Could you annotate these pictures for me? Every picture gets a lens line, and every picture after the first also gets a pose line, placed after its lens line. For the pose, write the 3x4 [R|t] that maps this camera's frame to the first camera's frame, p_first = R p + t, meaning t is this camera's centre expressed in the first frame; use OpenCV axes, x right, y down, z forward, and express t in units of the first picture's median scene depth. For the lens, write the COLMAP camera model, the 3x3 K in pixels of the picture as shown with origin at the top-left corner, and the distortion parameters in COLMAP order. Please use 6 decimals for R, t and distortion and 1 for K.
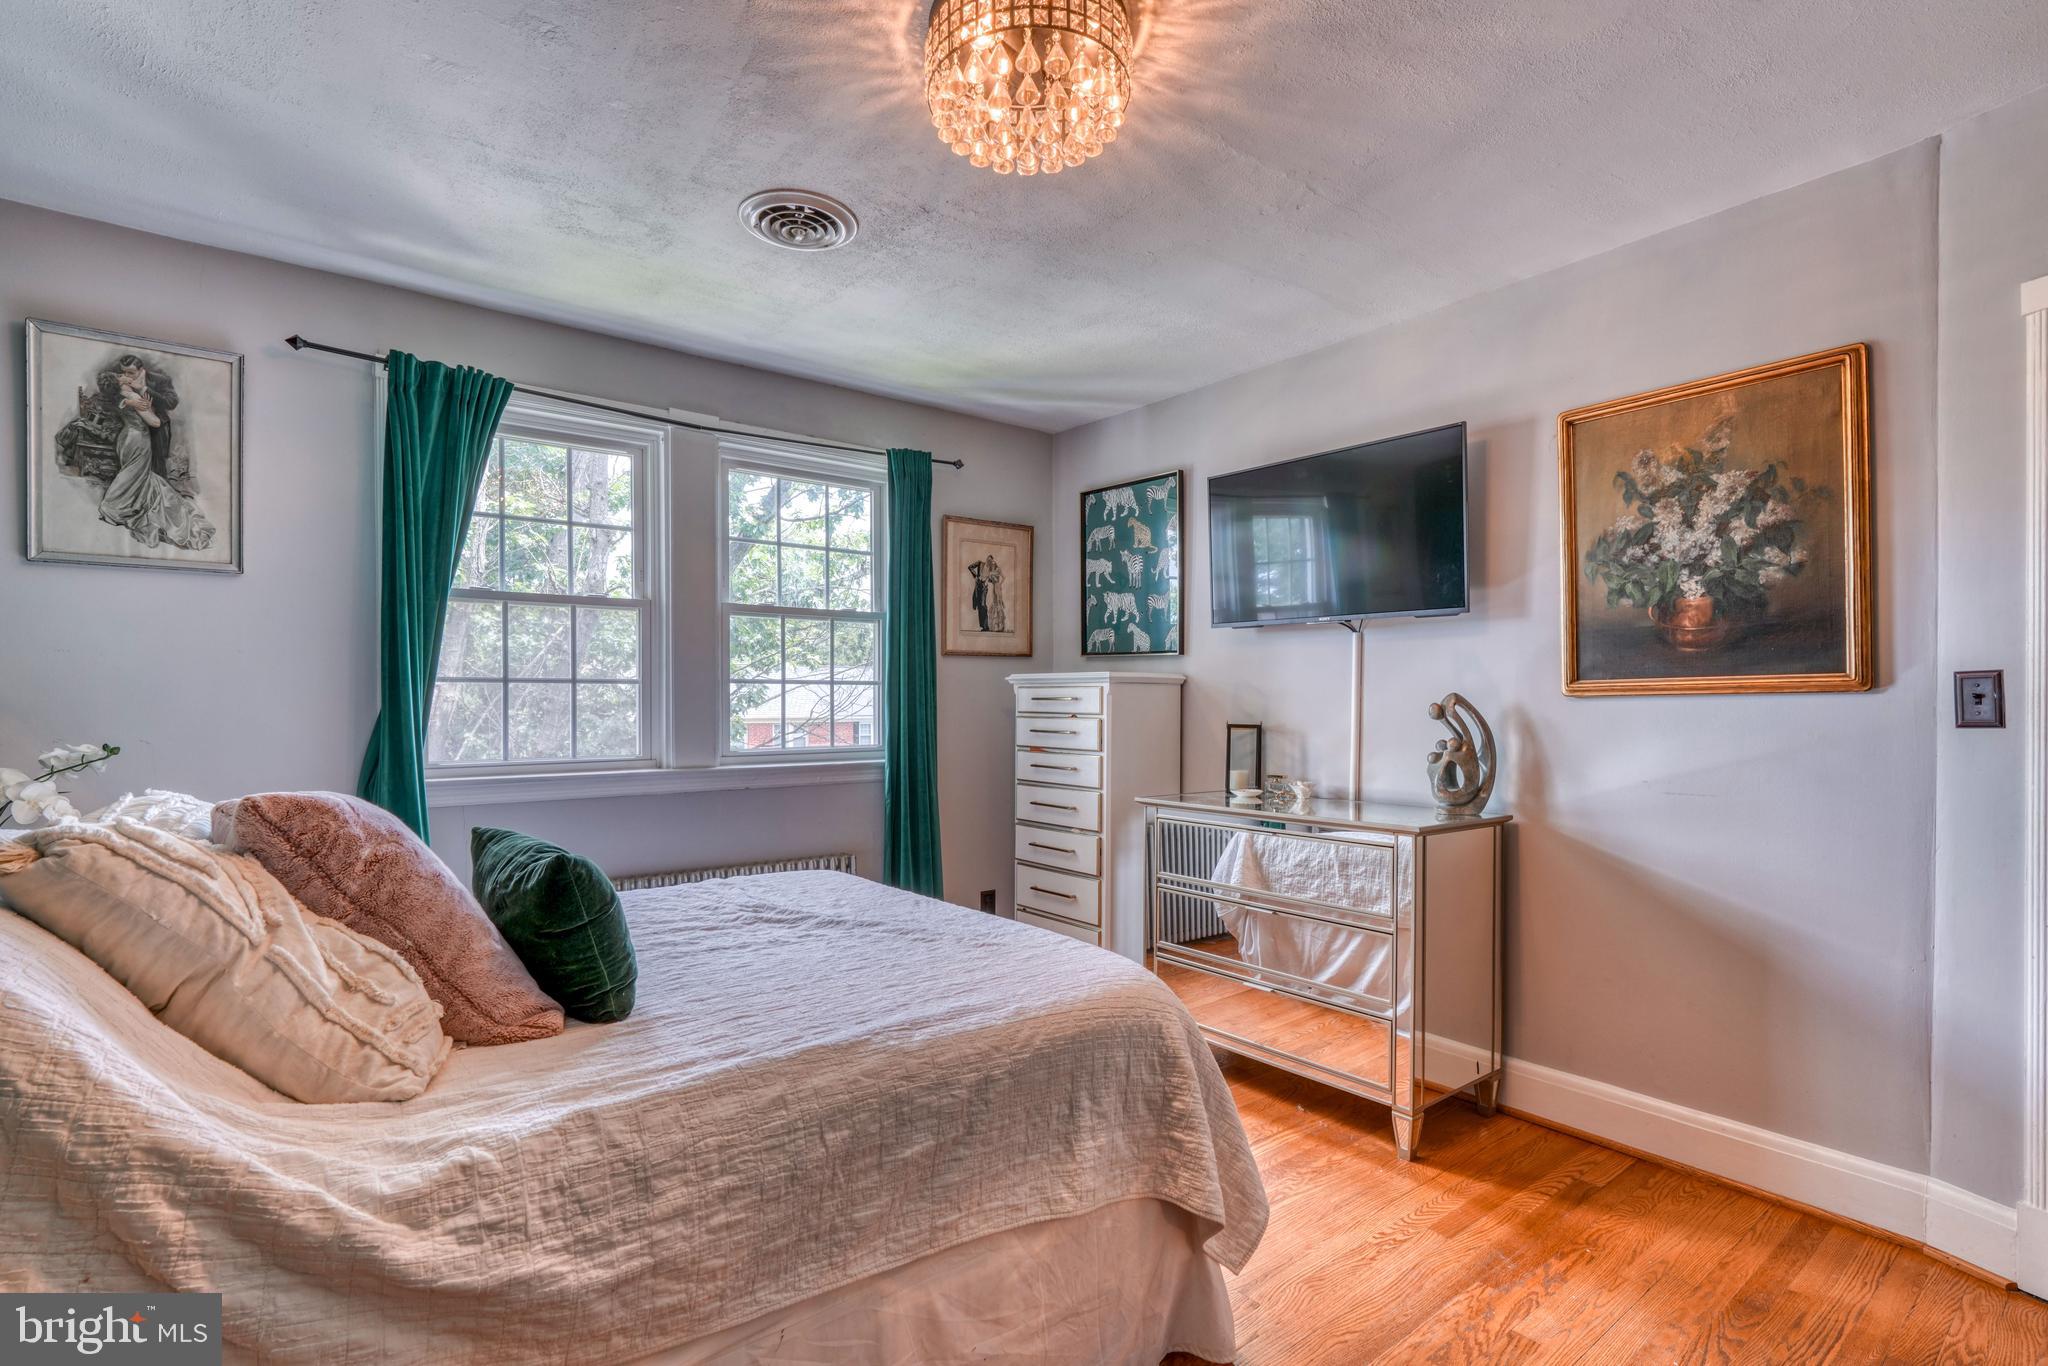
lens RADIAL K [[930.1, 0, 1015.8], [0, 930.1, 691.2], [0, 0, 1]] dist [-0.017325, 0.006047]
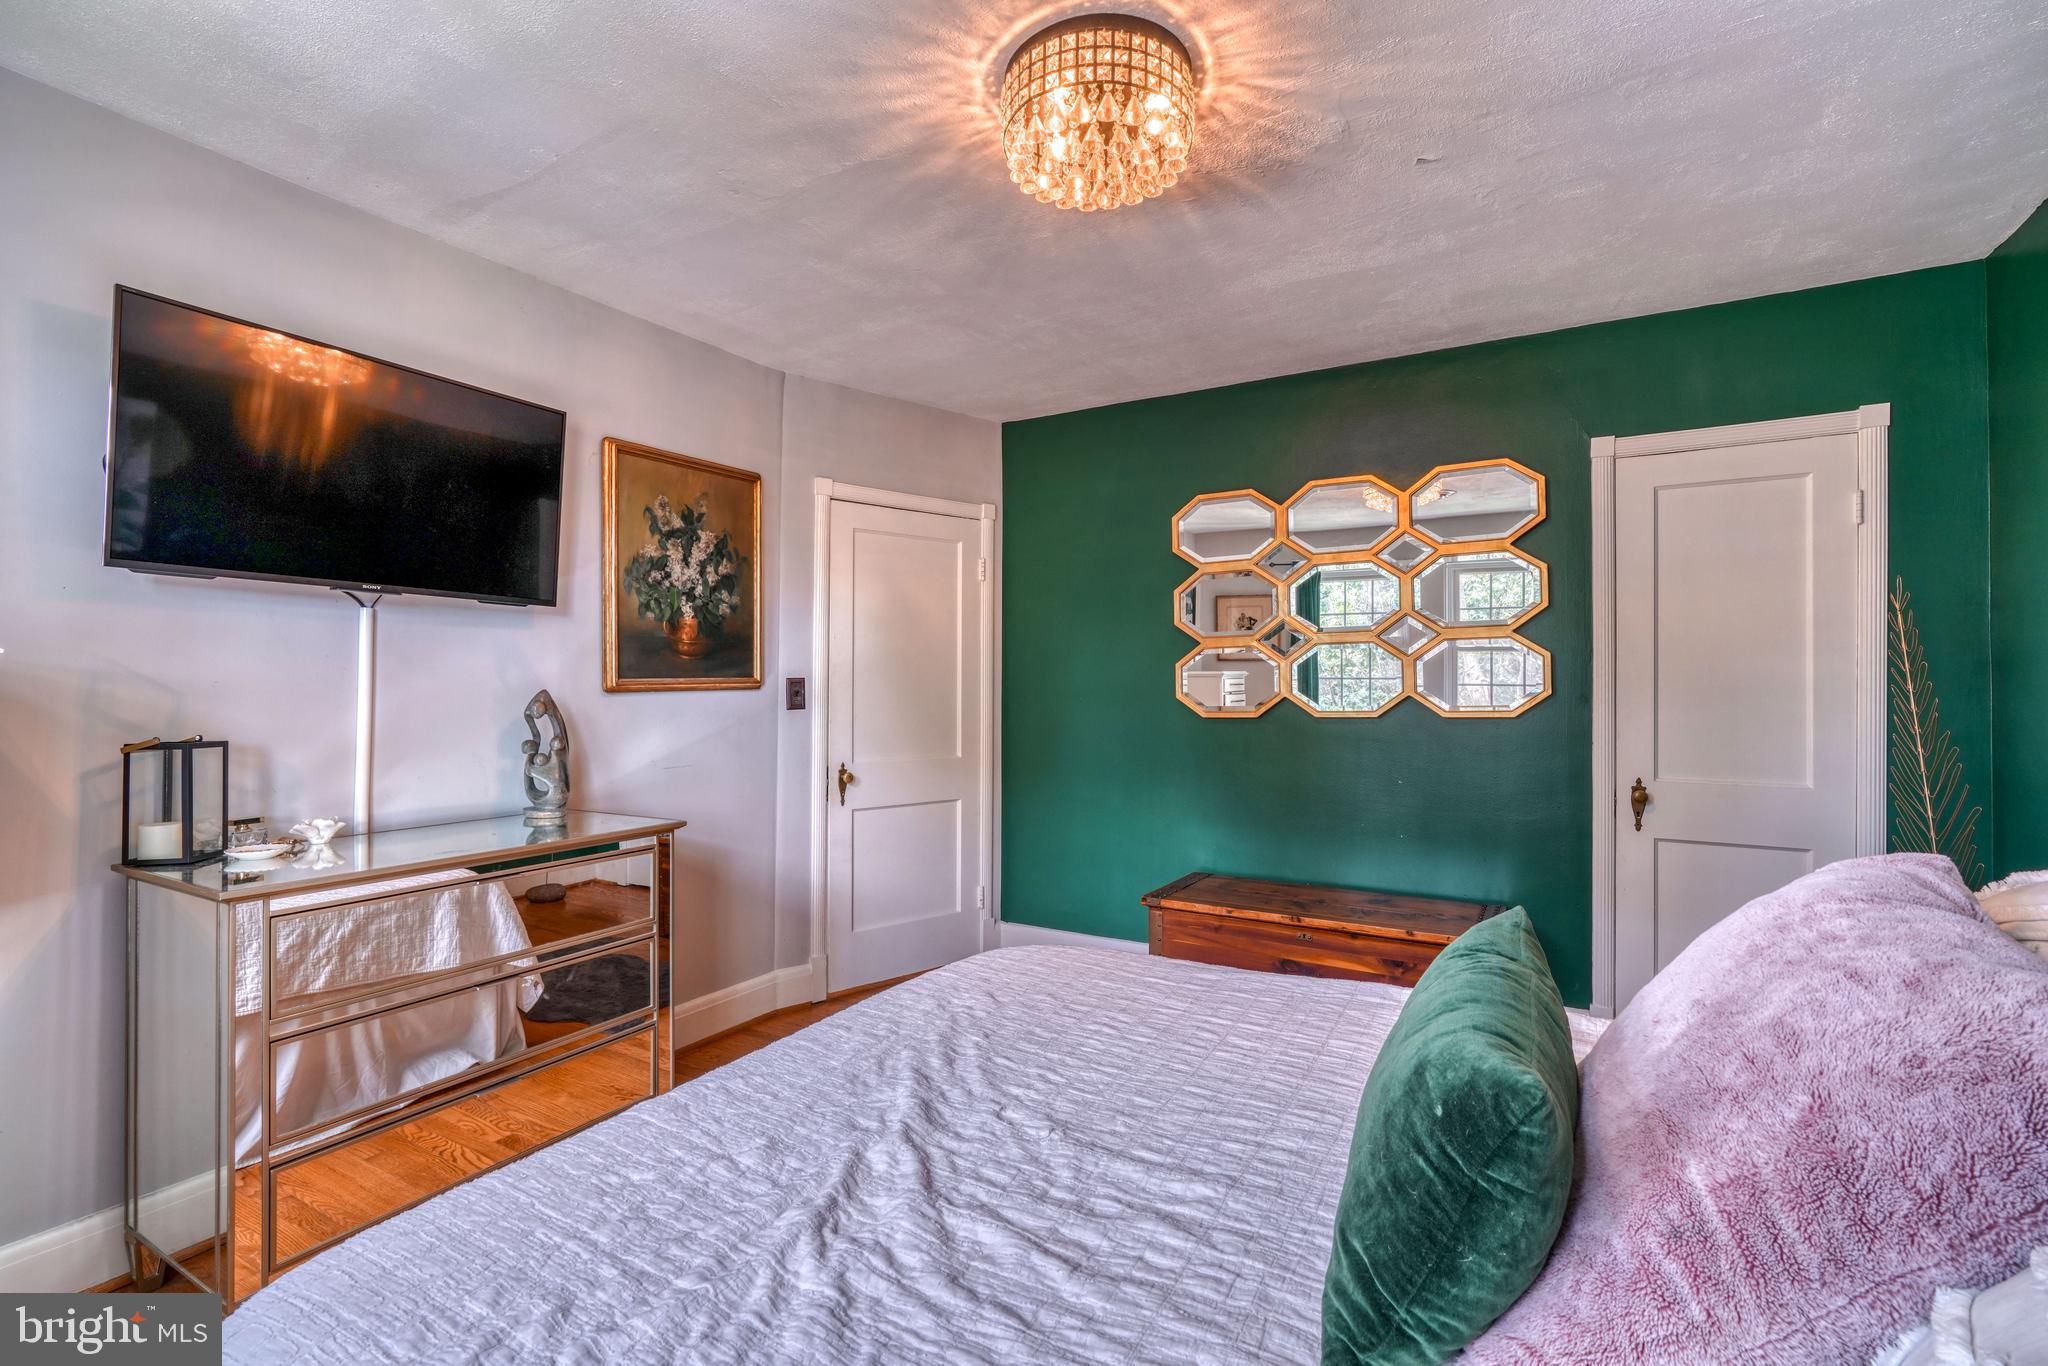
lens RADIAL K [[930.1, 0, 1015.8], [0, 930.1, 691.2], [0, 0, 1]] dist [-0.017325, 0.006047]
pose [[-0.362783, -0.001806, 0.931872, -0.683082], [-0.004835, 0.999988, 0.000055, 0.001597], [-0.931861, -0.004486, -0.362788, 1.037809]]
